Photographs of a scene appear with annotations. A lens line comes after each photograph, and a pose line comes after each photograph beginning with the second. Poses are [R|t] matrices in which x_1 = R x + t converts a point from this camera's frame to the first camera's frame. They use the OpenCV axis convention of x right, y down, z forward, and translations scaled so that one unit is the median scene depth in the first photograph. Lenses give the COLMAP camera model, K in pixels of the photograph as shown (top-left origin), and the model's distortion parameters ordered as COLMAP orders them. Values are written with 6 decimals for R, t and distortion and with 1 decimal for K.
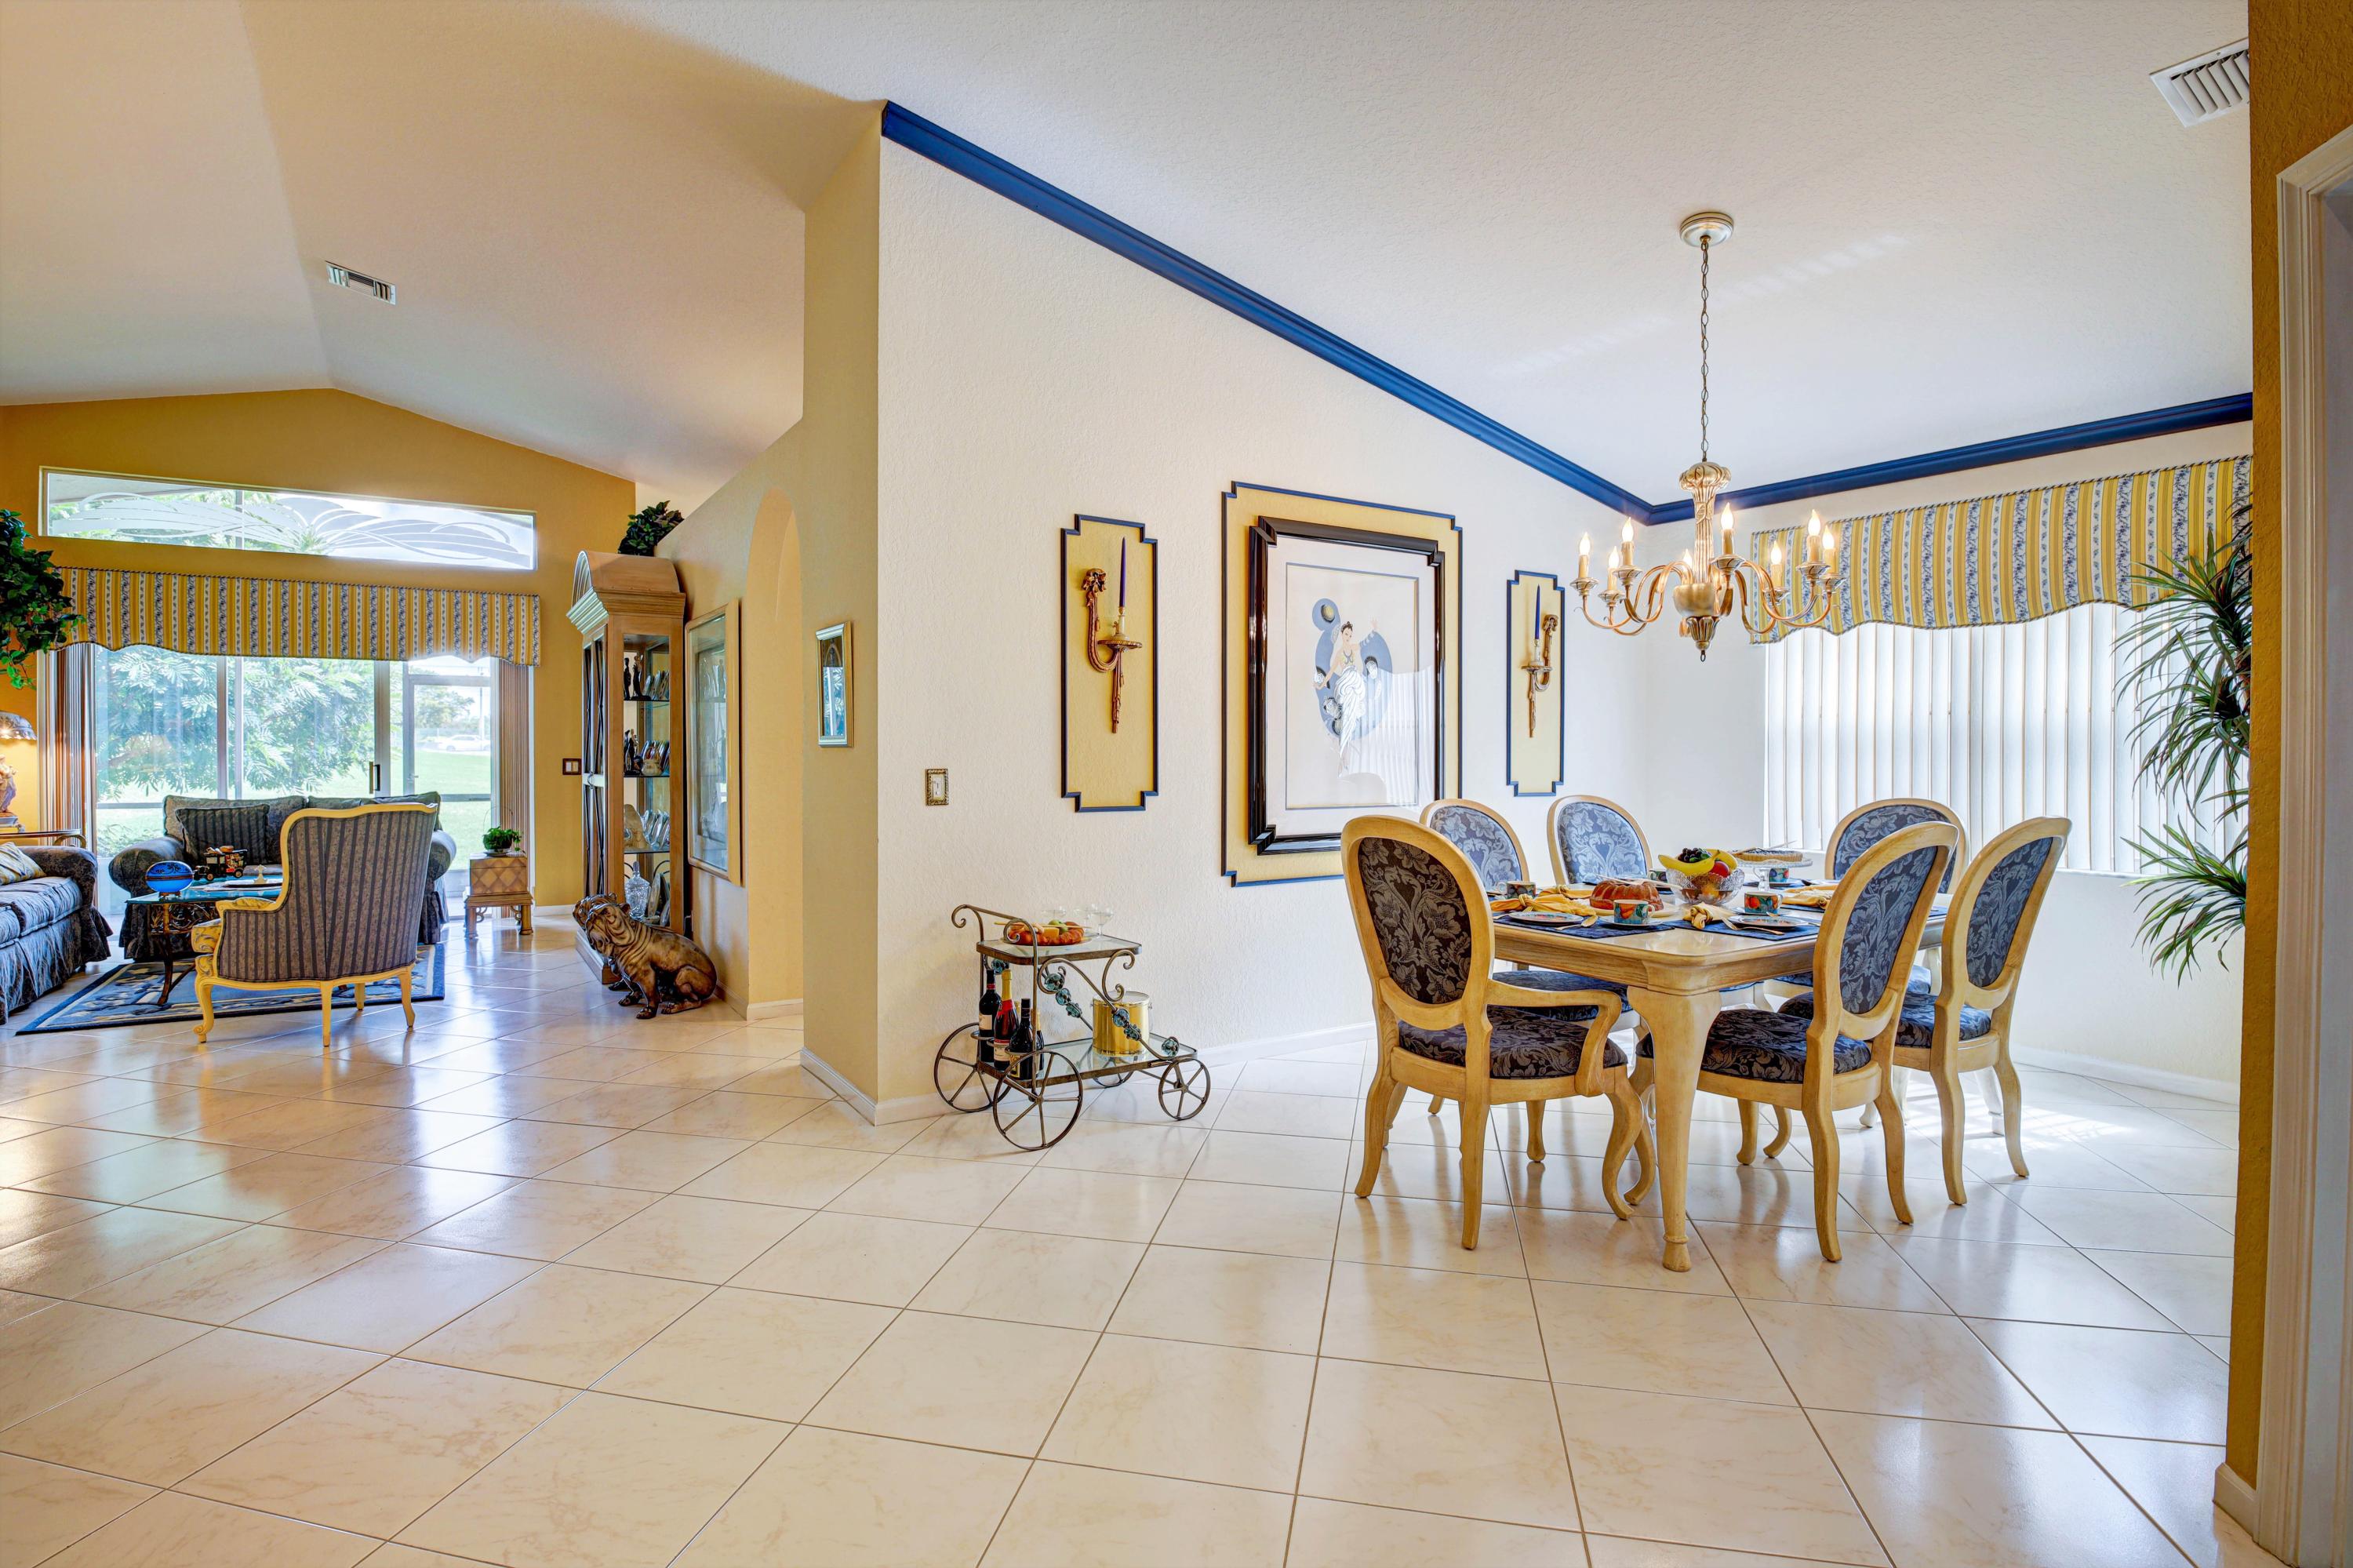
lens RADIAL K [[1144.4, 0, 1128.8], [0, 1144.4, 771.7], [0, 0, 1]] dist [-0.029194, -0.000881]
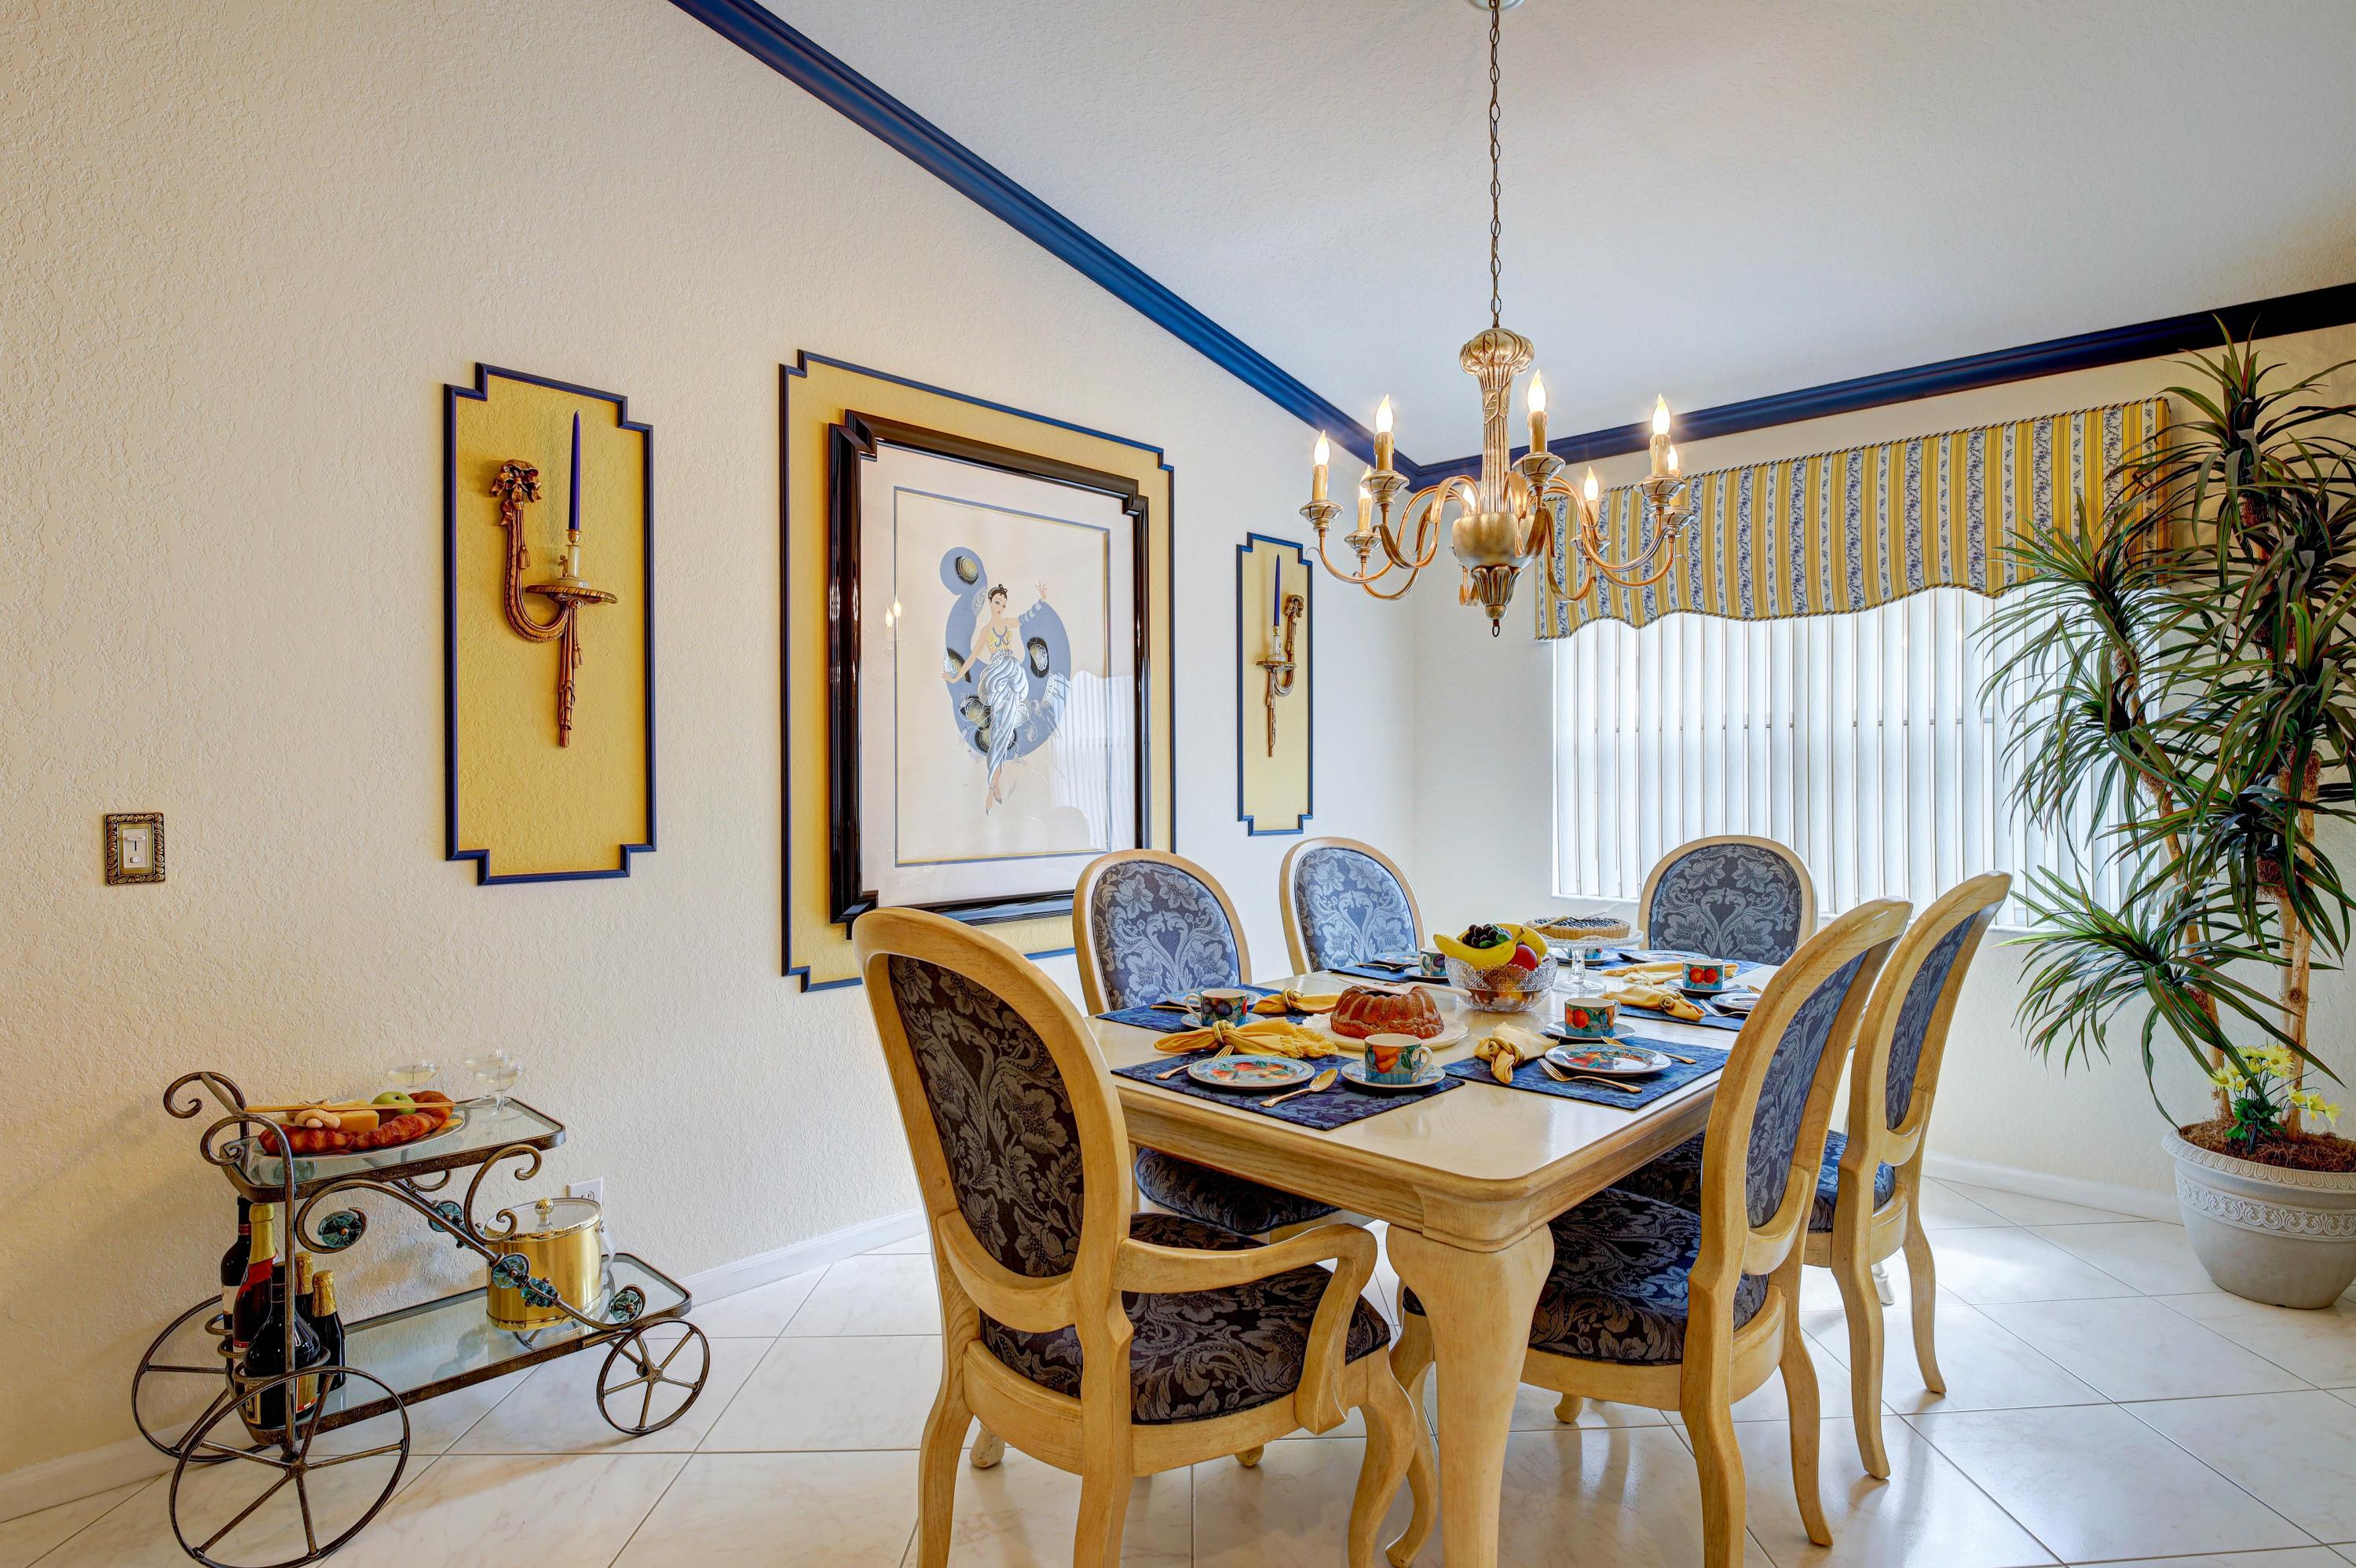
lens RADIAL K [[1165.5, 0, 1179.3], [0, 1165.5, 789.0], [0, 0, 1]] dist [-0.031491, -0.002248]
pose [[0.973692, -0.005241, 0.227806, 0.164758], [0.006637, 0.999964, -0.005361, -0.007181], [-0.227770, 0.006732, 0.973692, 0.366519]]
